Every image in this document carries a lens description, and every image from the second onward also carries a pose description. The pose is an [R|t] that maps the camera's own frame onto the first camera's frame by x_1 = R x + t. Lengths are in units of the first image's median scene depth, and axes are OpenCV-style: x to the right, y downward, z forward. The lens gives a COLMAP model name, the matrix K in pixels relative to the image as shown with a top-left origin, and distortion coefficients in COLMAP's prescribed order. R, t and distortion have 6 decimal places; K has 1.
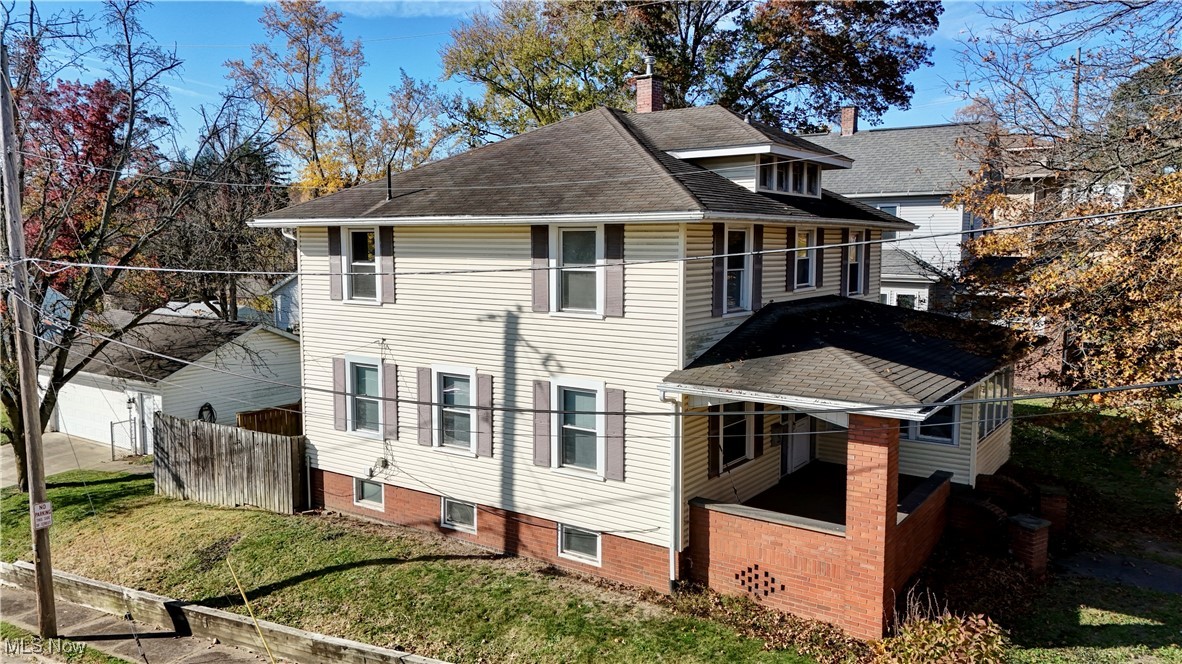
lens RADIAL K [[864.5, 0, 595.8], [0, 864.5, 333.3], [0, 0, 1]] dist [0.098789, -0.105412]
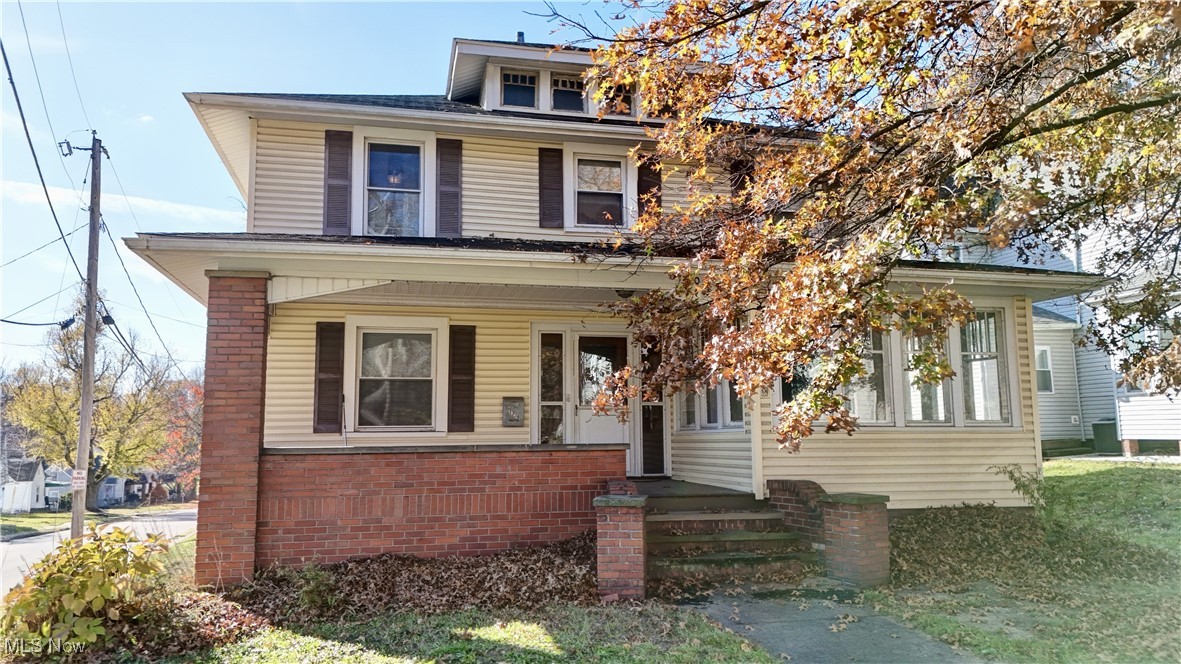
lens RADIAL K [[863.7, 0, 595.3], [0, 863.7, 333.3], [0, 0, 1]] dist [0.098789, -0.105412]
pose [[0.741934, -0.089053, -0.664532, 0.868305], [-0.061432, 0.977942, -0.199640, 0.222610], [0.667652, 0.188943, 0.720098, 0.565515]]
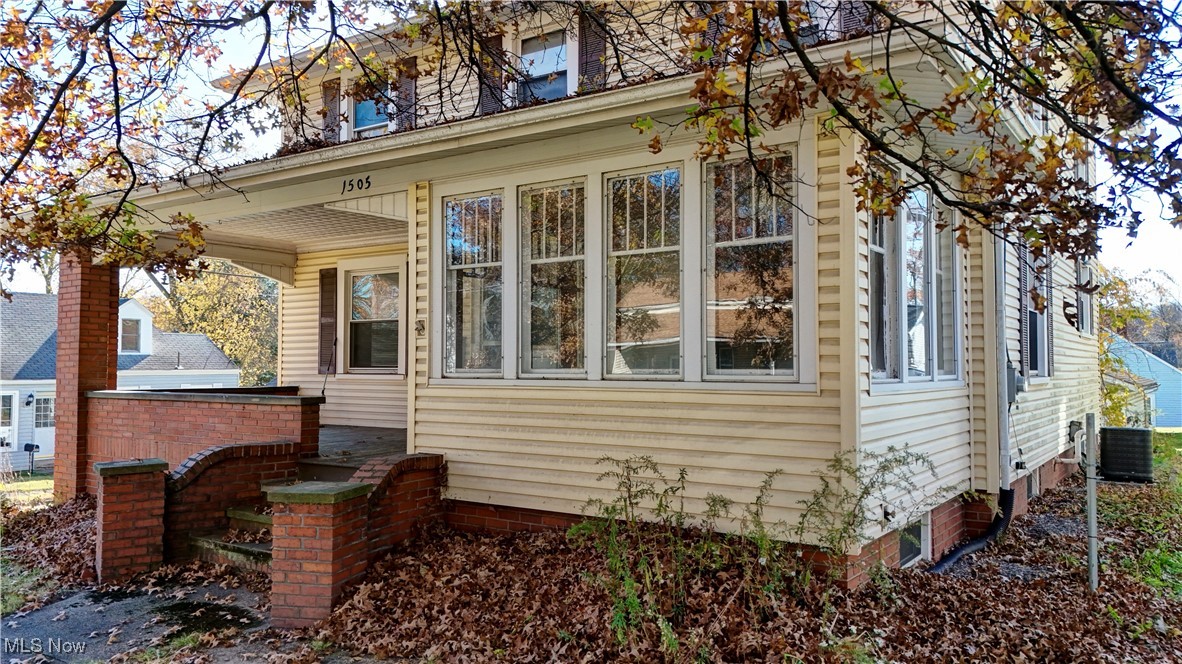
lens RADIAL K [[864.5, 0, 595.8], [0, 864.5, 333.3], [0, 0, 1]] dist [0.098789, -0.105412]
pose [[0.006086, -0.046880, -0.998882, 0.986146], [-0.111768, 0.992610, -0.047266, 0.137711], [0.993716, 0.111930, 0.000801, 1.251785]]
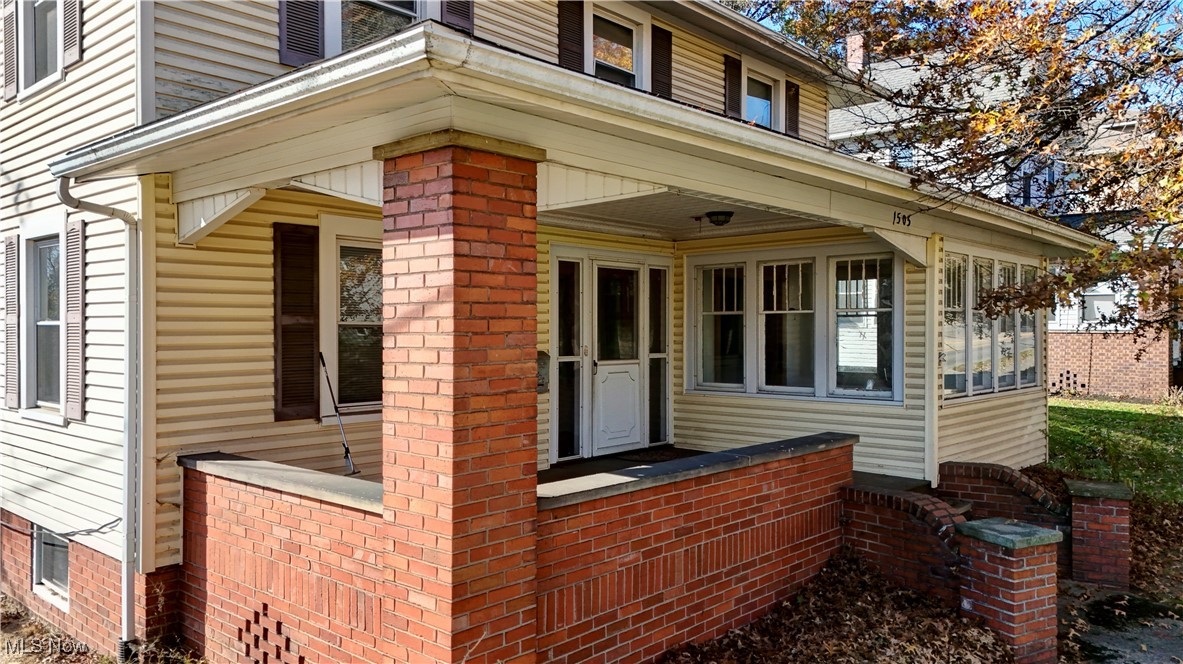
lens RADIAL K [[865.2, 0, 596.3], [0, 865.2, 333.3], [0, 0, 1]] dist [0.098789, -0.105412]
pose [[0.991962, -0.001177, -0.126530, 0.354336], [-0.011636, 0.994871, -0.100477, 0.165683], [0.125999, 0.101141, 0.986861, 0.557999]]
